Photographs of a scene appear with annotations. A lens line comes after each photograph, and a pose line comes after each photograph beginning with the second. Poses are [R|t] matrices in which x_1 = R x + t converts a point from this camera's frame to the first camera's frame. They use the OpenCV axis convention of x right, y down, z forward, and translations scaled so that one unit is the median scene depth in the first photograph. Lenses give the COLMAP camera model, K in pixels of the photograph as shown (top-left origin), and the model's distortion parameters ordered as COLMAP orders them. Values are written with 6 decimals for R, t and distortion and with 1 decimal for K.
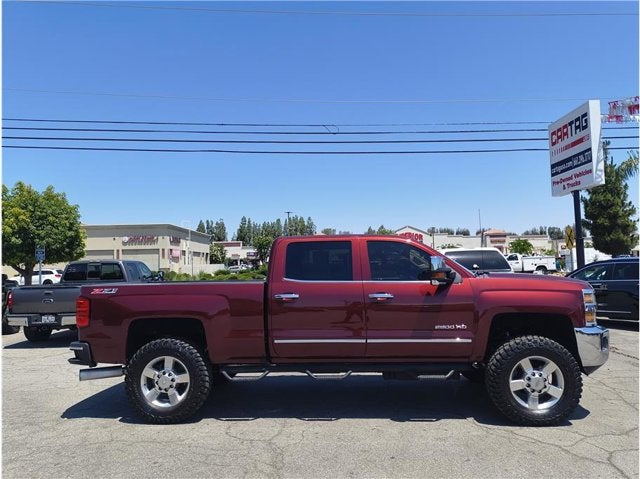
lens RADIAL K [[461.3, 0, 320.0], [0, 461.3, 239.5], [0, 0, 1]] dist [0.016451, -0.004252]
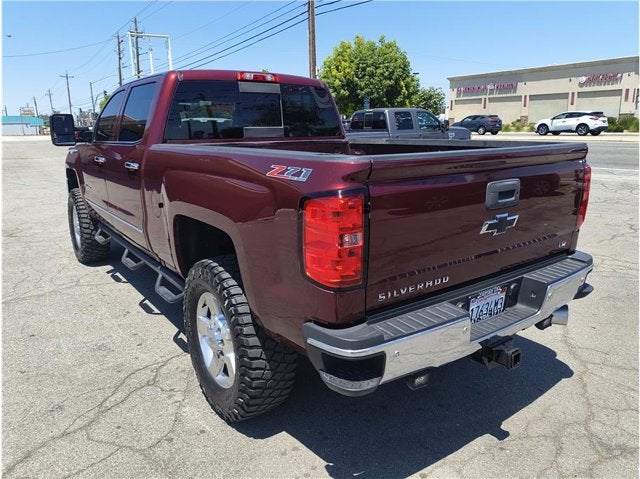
lens RADIAL K [[462.0, 0, 318.7], [0, 462.0, 236.8], [0, 0, 1]] dist [-0.000689, -0.001160]
pose [[0.542309, 0.208354, -0.813935, 0.299660], [0.061220, 0.956389, 0.285610, 0.012765], [0.837946, -0.204718, 0.505902, 0.266297]]
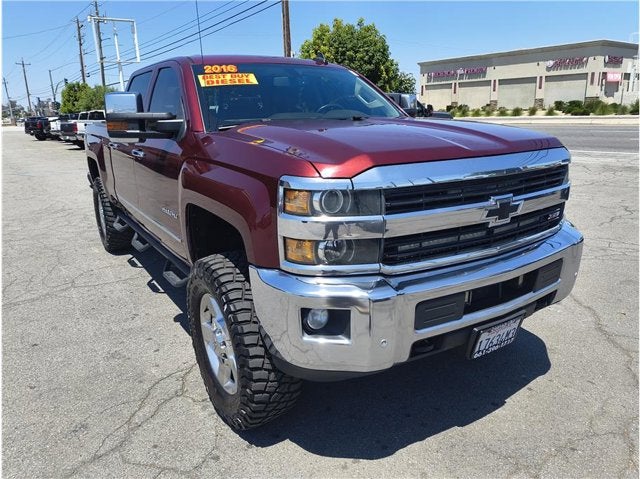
lens RADIAL K [[460.9, 0, 316.7], [0, 460.9, 240.9], [0, 0, 1]] dist [0.002461, -0.003798]
pose [[0.593250, 0.220995, -0.774090, 0.272903], [0.069427, 0.943953, 0.322697, 0.013298], [0.802019, -0.245183, 0.544657, 0.253008]]
